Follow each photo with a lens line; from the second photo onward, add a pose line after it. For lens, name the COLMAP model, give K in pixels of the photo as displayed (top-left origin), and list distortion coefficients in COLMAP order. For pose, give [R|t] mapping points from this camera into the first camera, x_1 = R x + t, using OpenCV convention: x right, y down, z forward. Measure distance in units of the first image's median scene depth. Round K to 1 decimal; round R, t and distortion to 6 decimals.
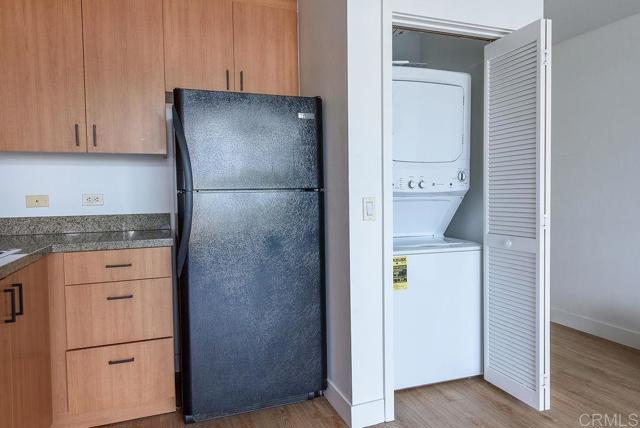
lens RADIAL K [[424.8, 0, 319.2], [0, 424.8, 212.3], [0, 0, 1]] dist [0.021493, -0.010160]
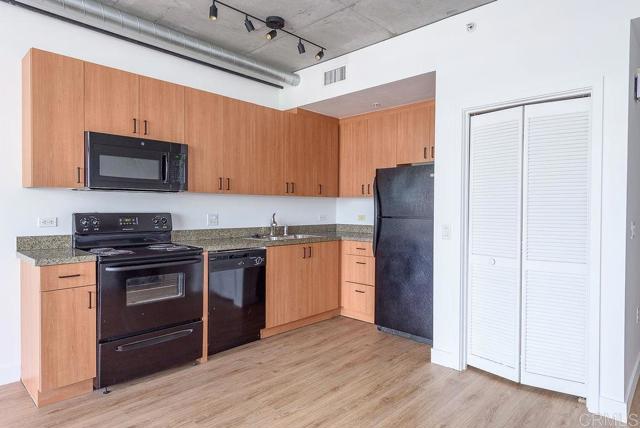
lens RADIAL K [[370.8, 0, 315.6], [0, 370.8, 214.2], [0, 0, 1]] dist [-0.001155, -0.002090]
pose [[0.437493, 0.035016, -0.898540, 1.058753], [-0.050812, 0.998608, 0.014176, -0.064747], [0.897785, 0.039455, 0.438663, -0.066621]]
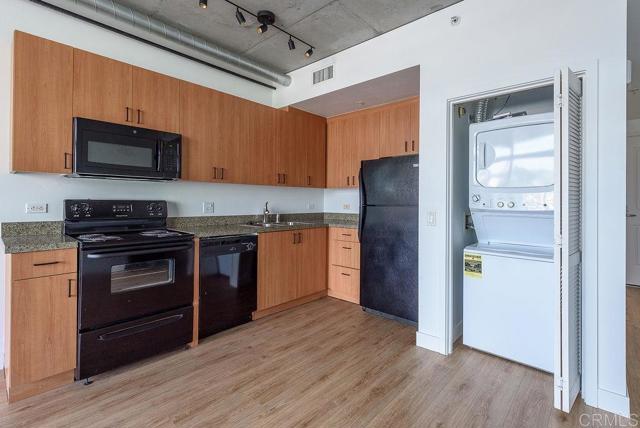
lens RADIAL K [[299.9, 0, 311.1], [0, 299.9, 201.0], [0, 0, 1]] dist [0.000294, -0.000802]
pose [[0.451675, 0.018795, -0.891985, 0.871012], [-0.052732, 0.998593, -0.005660, -0.042960], [0.890623, 0.049593, 0.452030, 0.033246]]
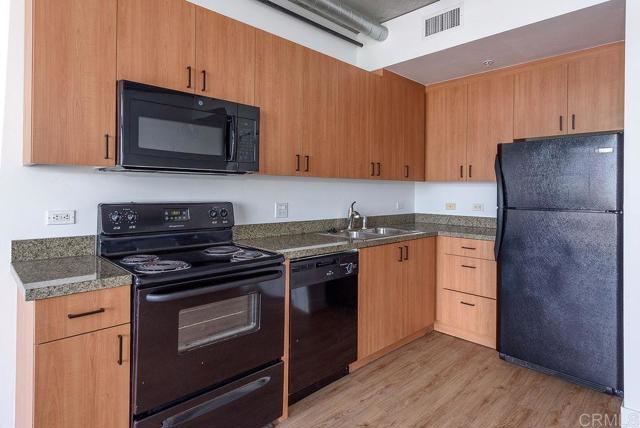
lens RADIAL K [[355.6, 0, 328.7], [0, 355.6, 191.1], [0, 0, 1]] dist [0.006636, -0.002377]
pose [[0.411598, 0.020385, -0.911137, 0.552189], [-0.054277, 0.998524, -0.002179, -0.065174], [0.909748, 0.050350, 0.412097, -0.110344]]
